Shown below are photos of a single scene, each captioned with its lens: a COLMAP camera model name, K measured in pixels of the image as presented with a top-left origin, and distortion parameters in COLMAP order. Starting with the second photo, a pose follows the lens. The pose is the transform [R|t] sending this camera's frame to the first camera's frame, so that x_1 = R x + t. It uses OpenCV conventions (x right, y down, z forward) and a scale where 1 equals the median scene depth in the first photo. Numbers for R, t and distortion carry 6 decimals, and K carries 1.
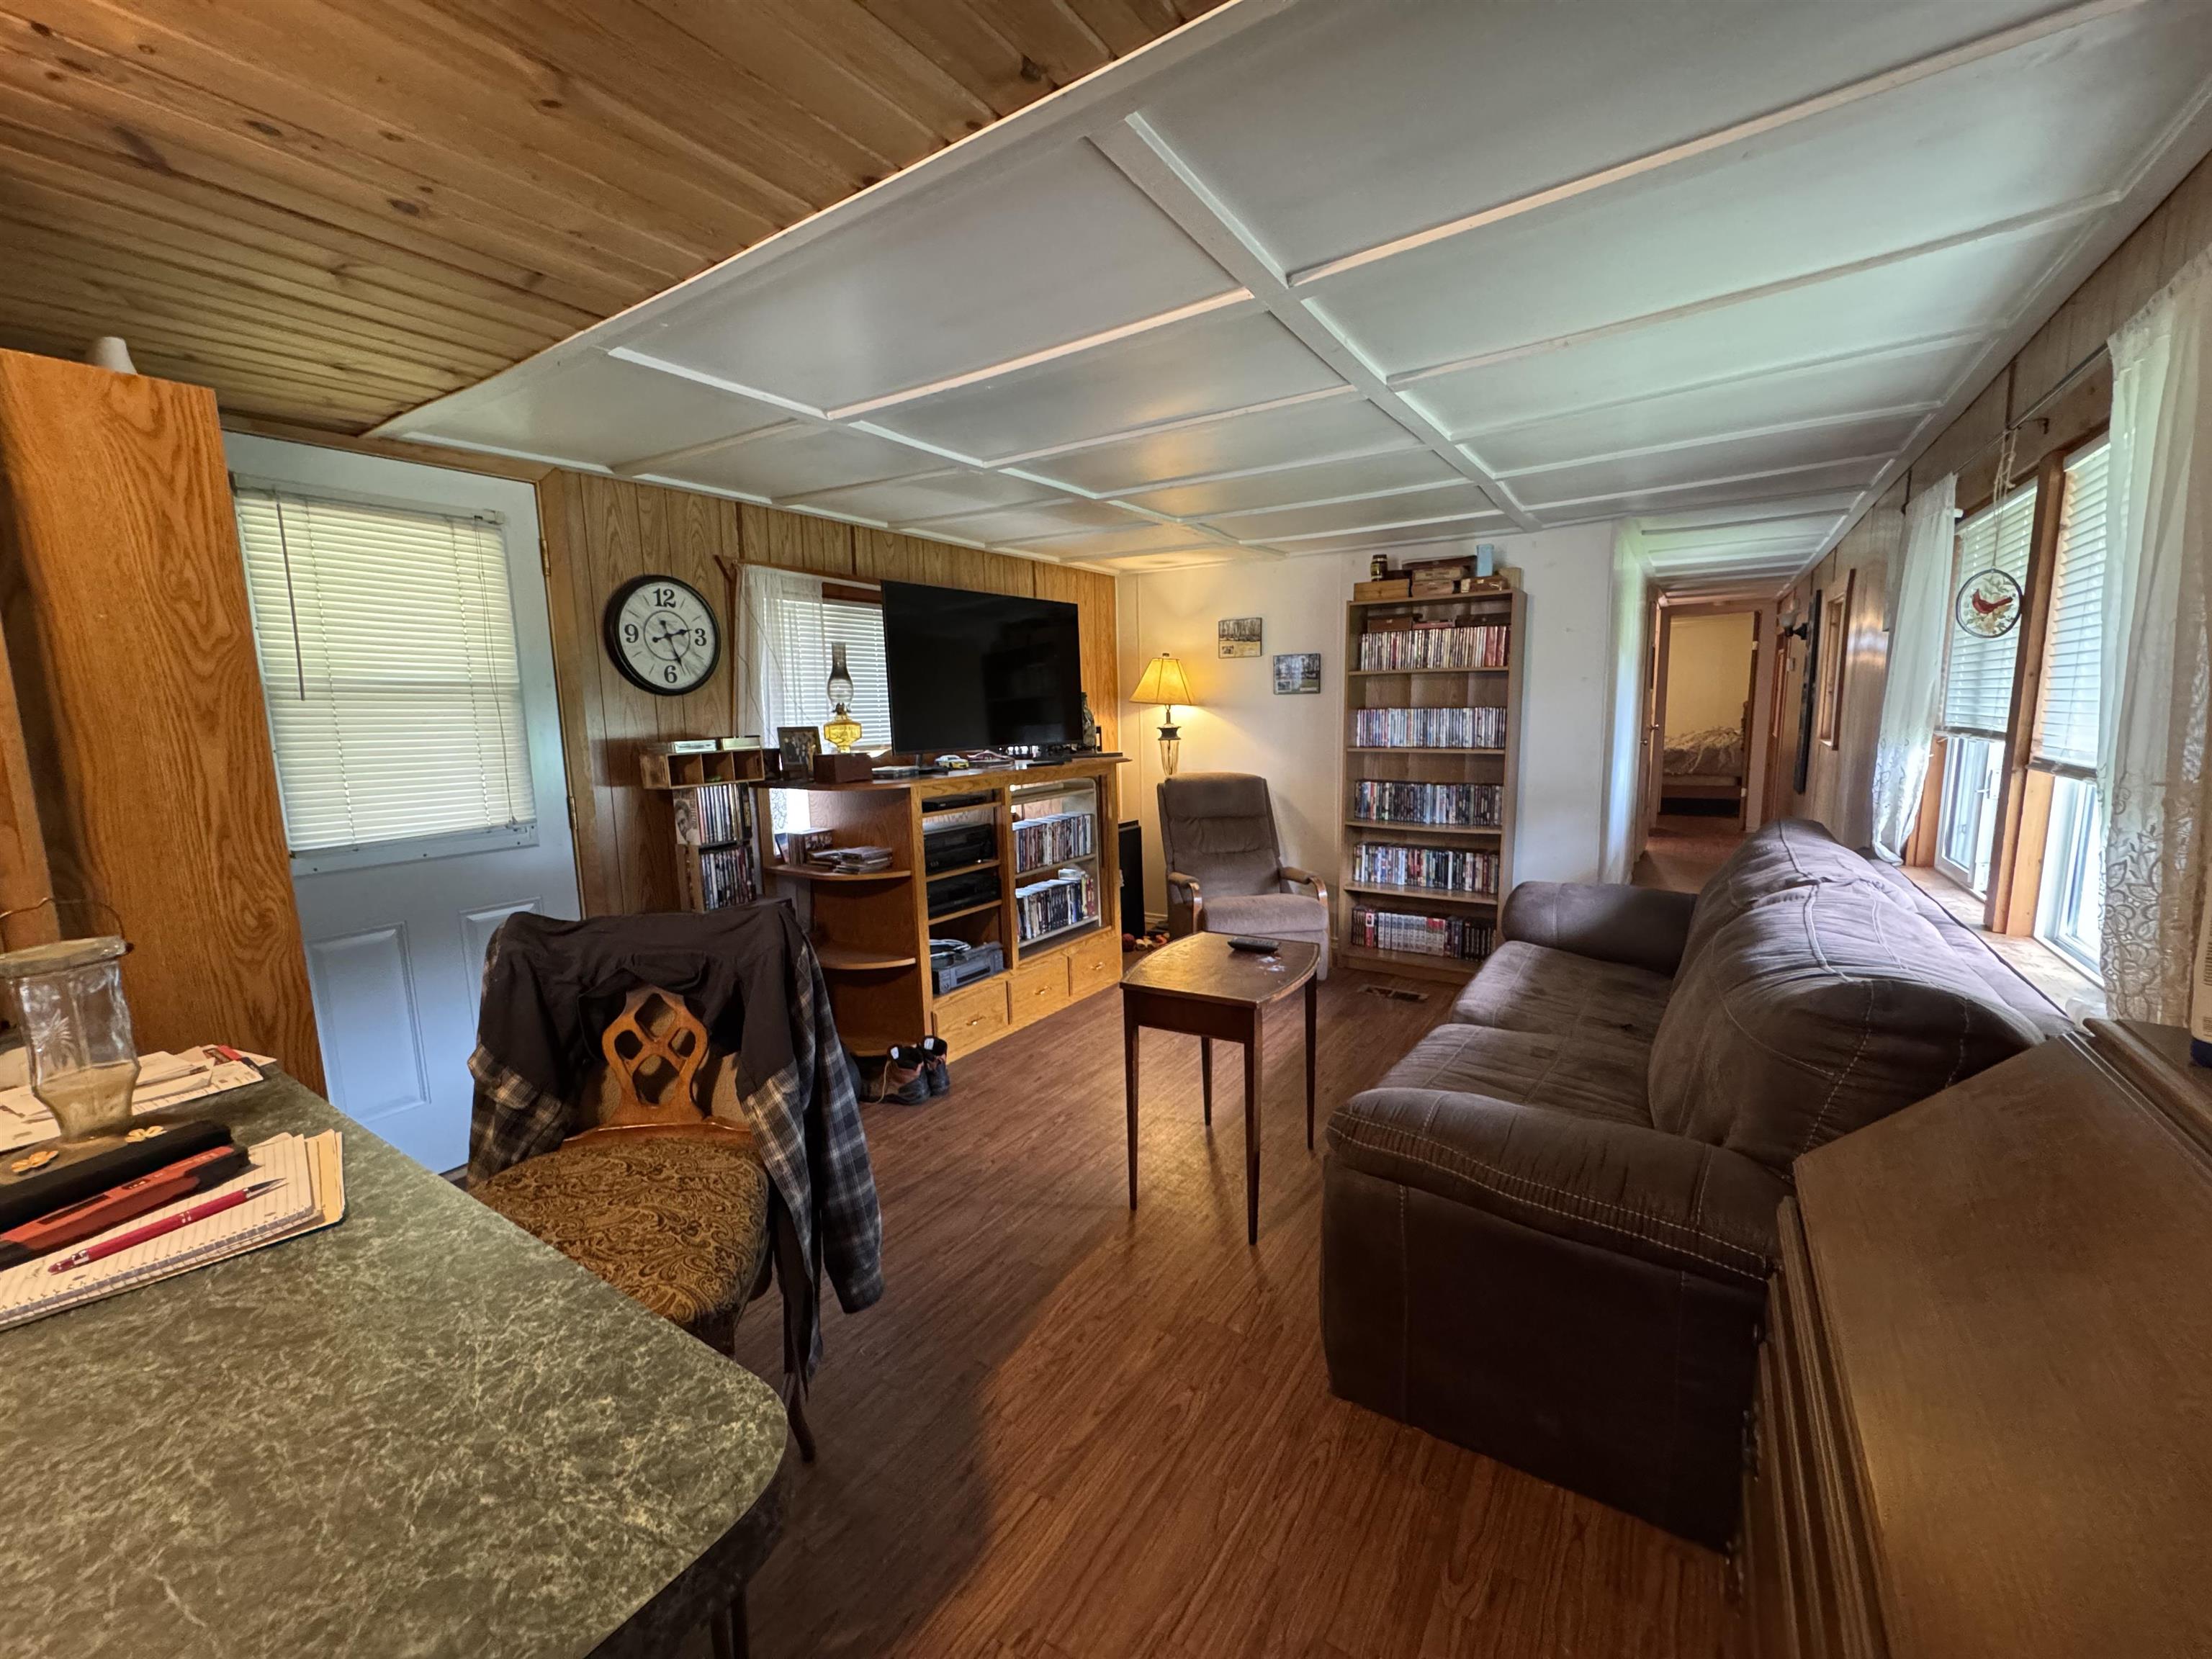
lens RADIAL K [[896.3, 0, 1088.3], [0, 896.3, 833.6], [0, 0, 1]] dist [-0.013017, 0.000348]
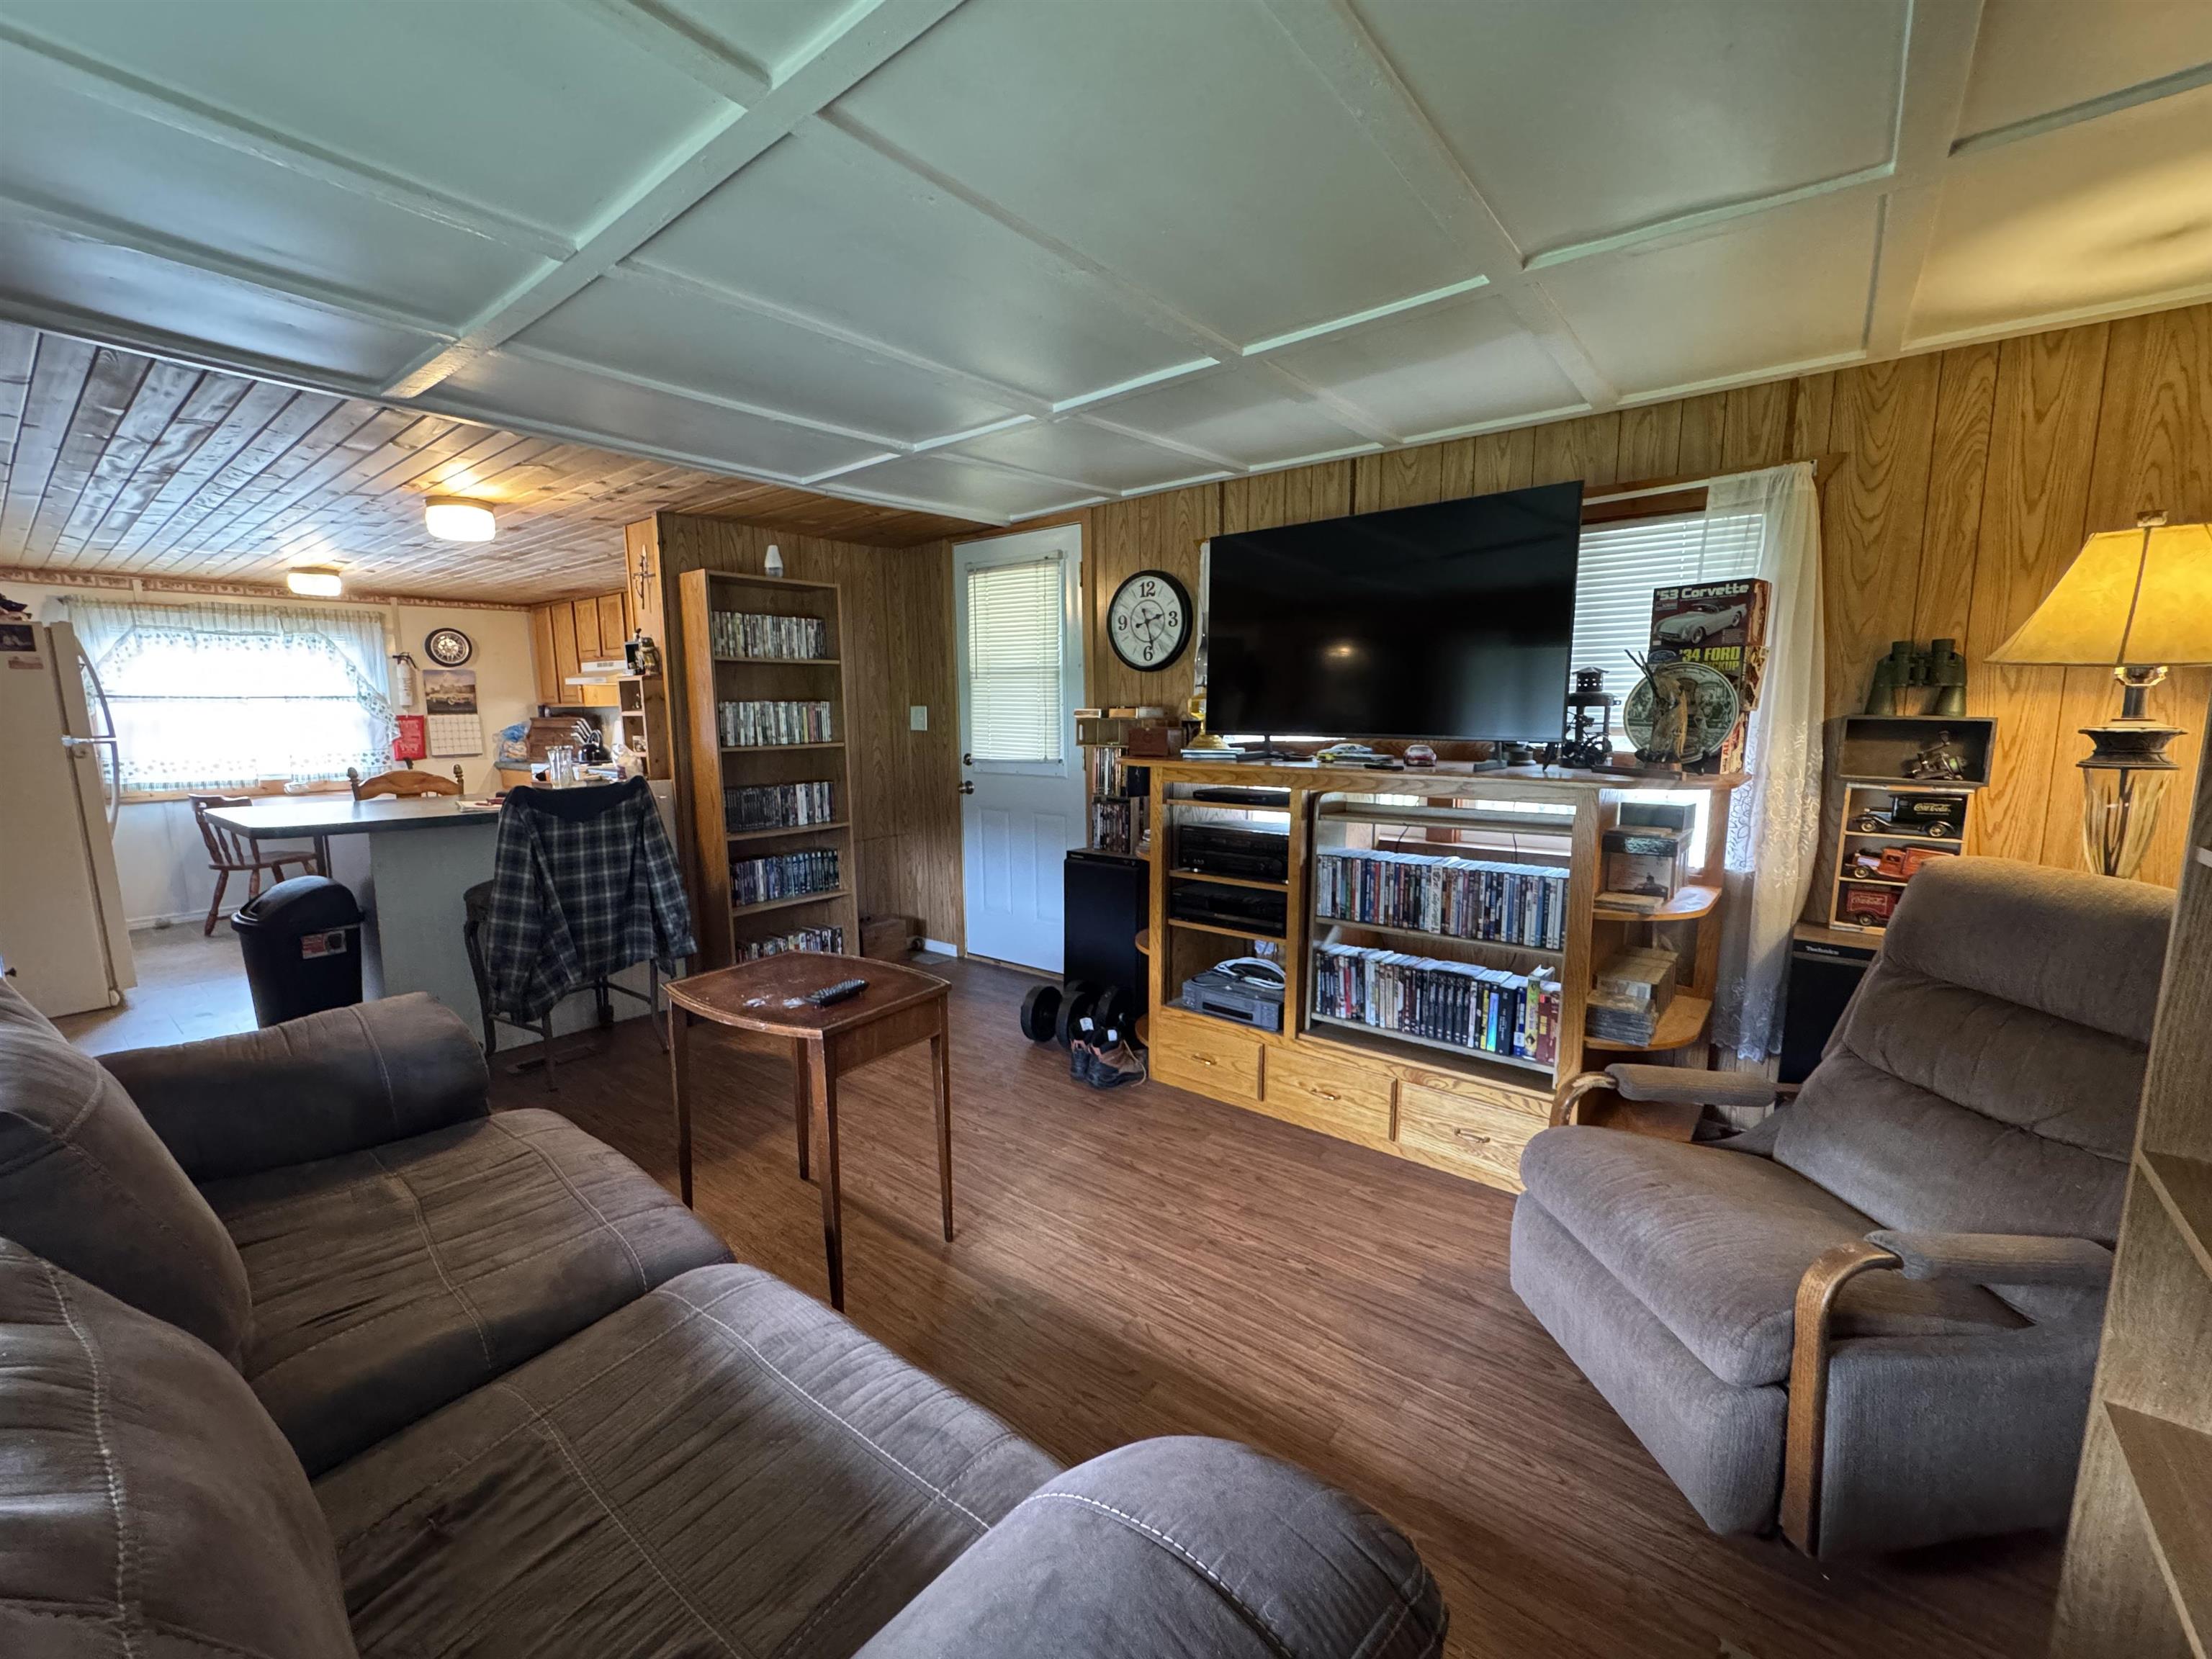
lens RADIAL K [[896.3, 0, 1089.3], [0, 896.3, 826.4], [0, 0, 1]] dist [-0.013017, 0.000348]
pose [[-0.087722, 0.155558, -0.983924, 0.740845], [-0.130956, 0.977358, 0.166195, -0.140237], [0.987500, 0.143430, -0.065365, 1.026094]]
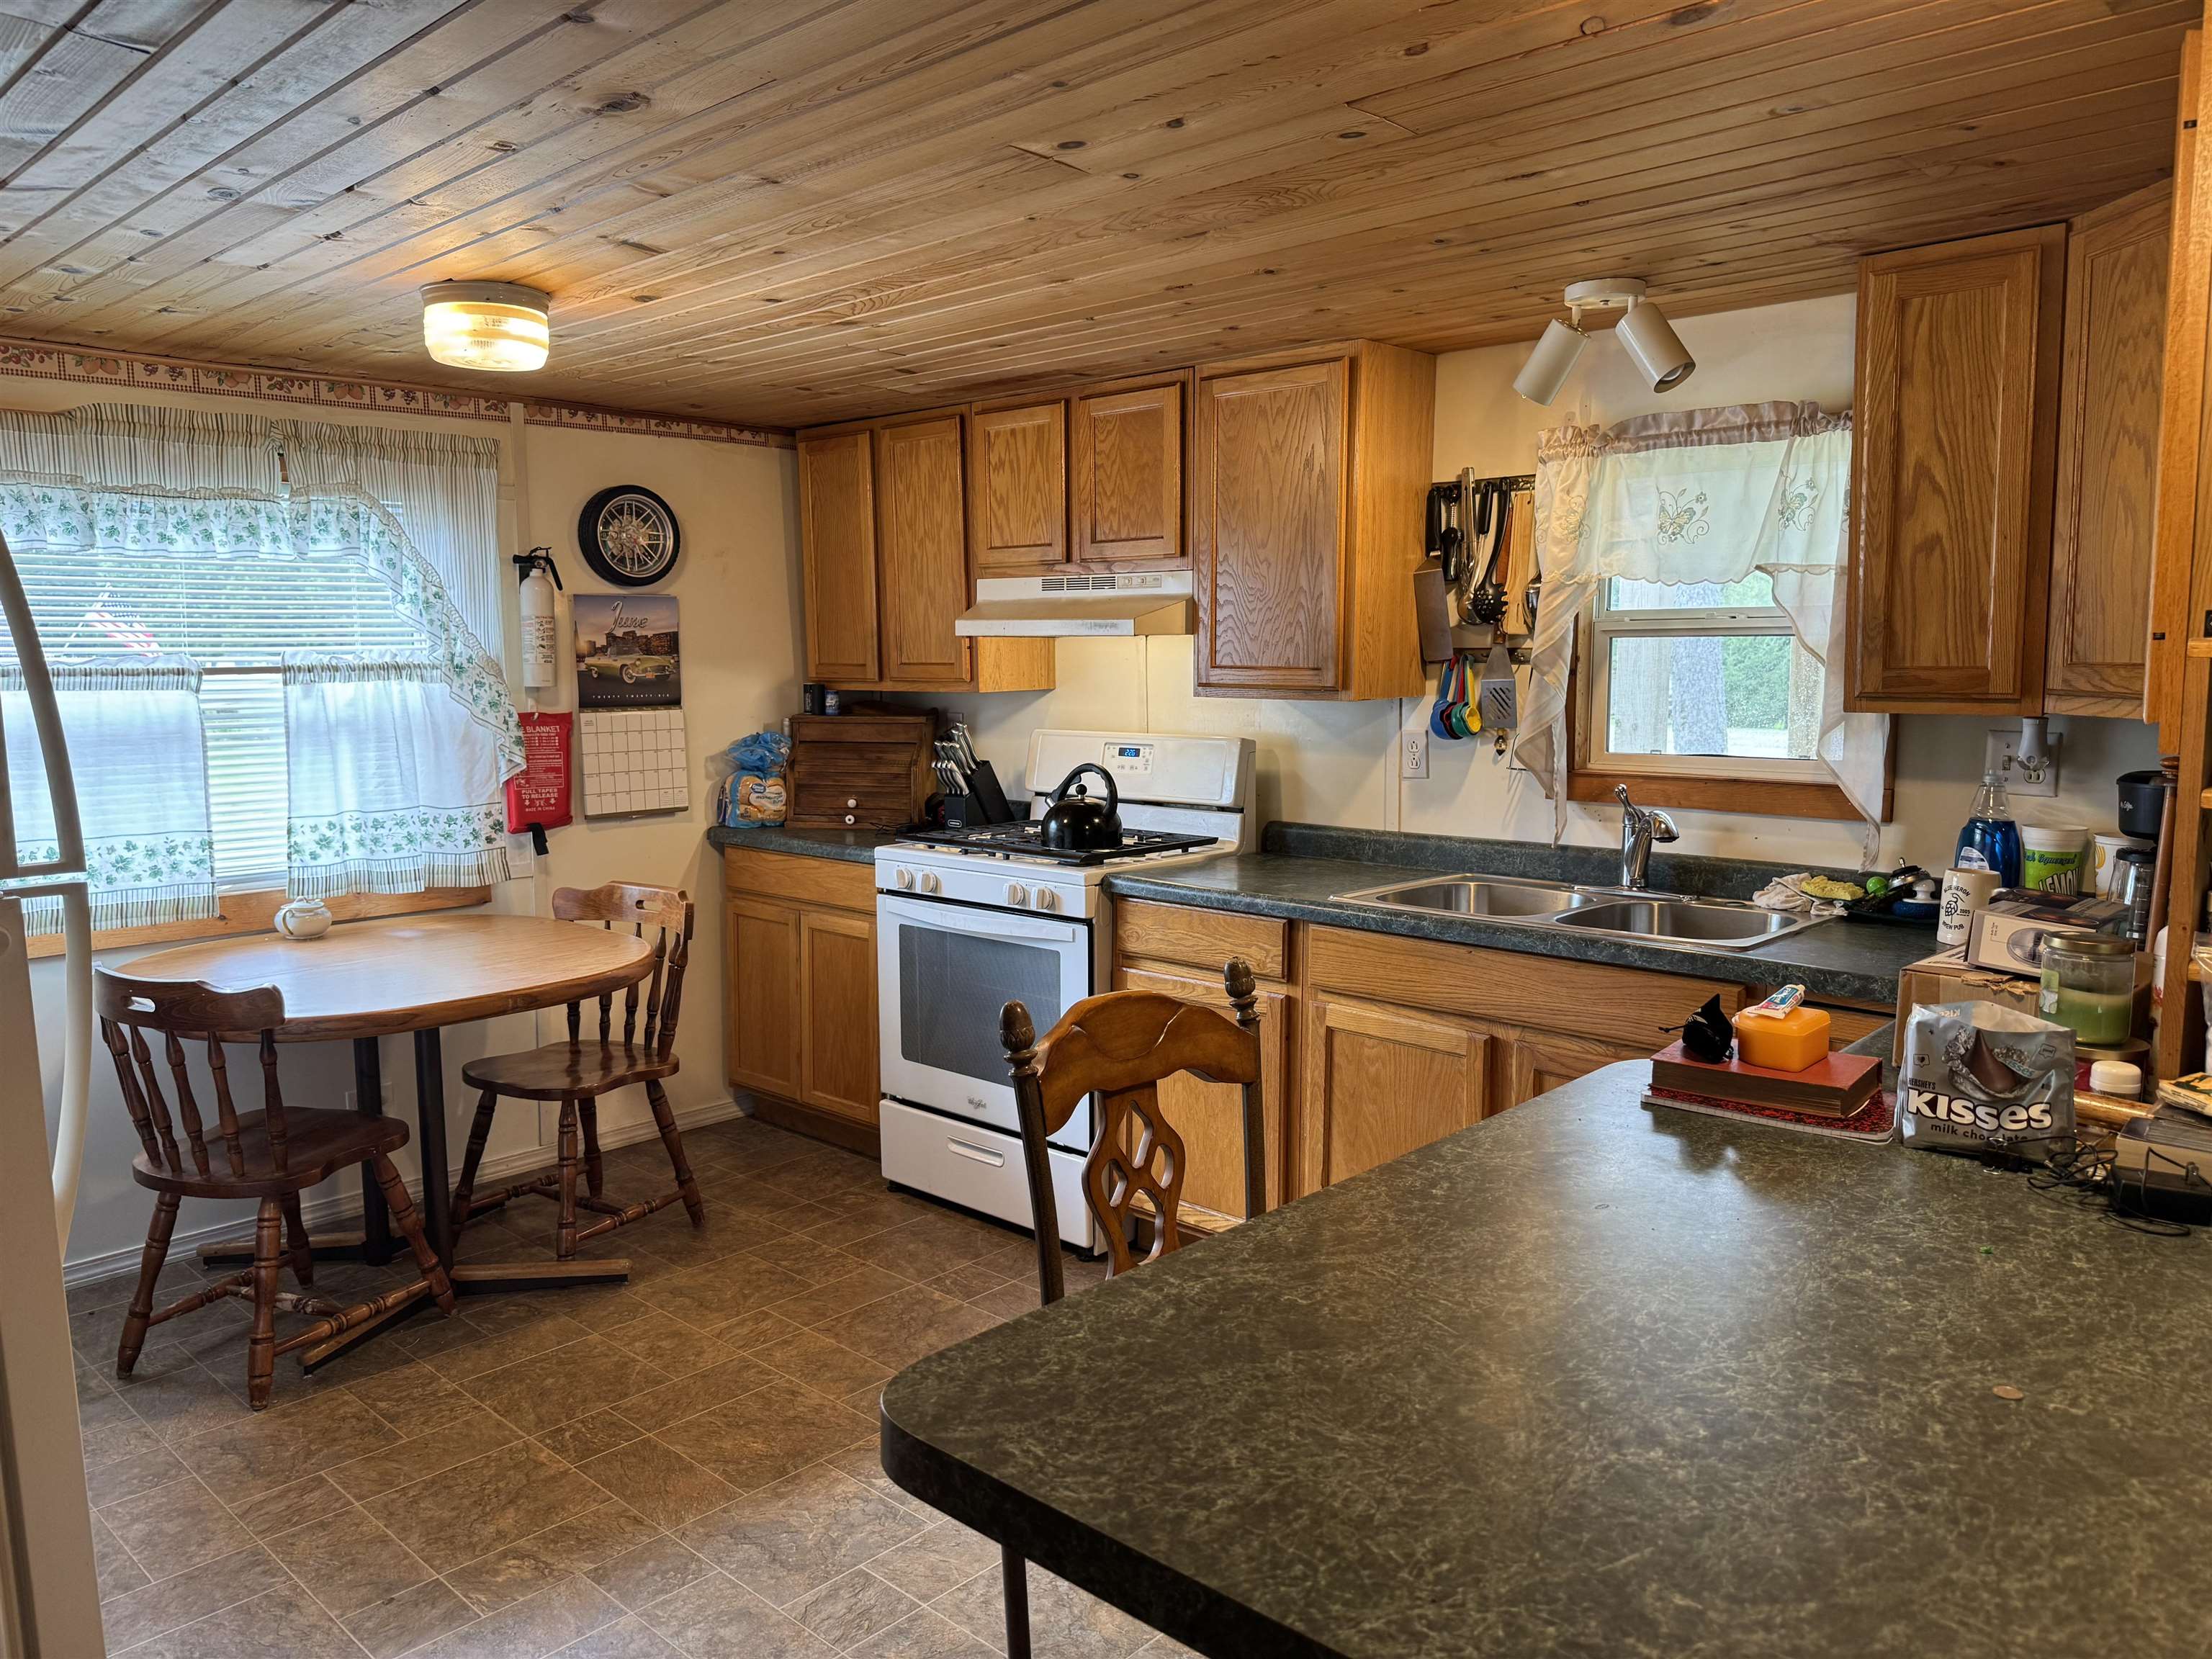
lens RADIAL K [[1554.2, 0, 1107.2], [0, 1554.2, 840.6], [0, 0, 1]] dist [-0.013116, -0.008598]
pose [[-0.153133, 0.143053, -0.977797, 0.597184], [-0.132628, 0.977540, 0.163787, -0.114396], [0.979265, 0.154765, -0.130721, 0.794981]]
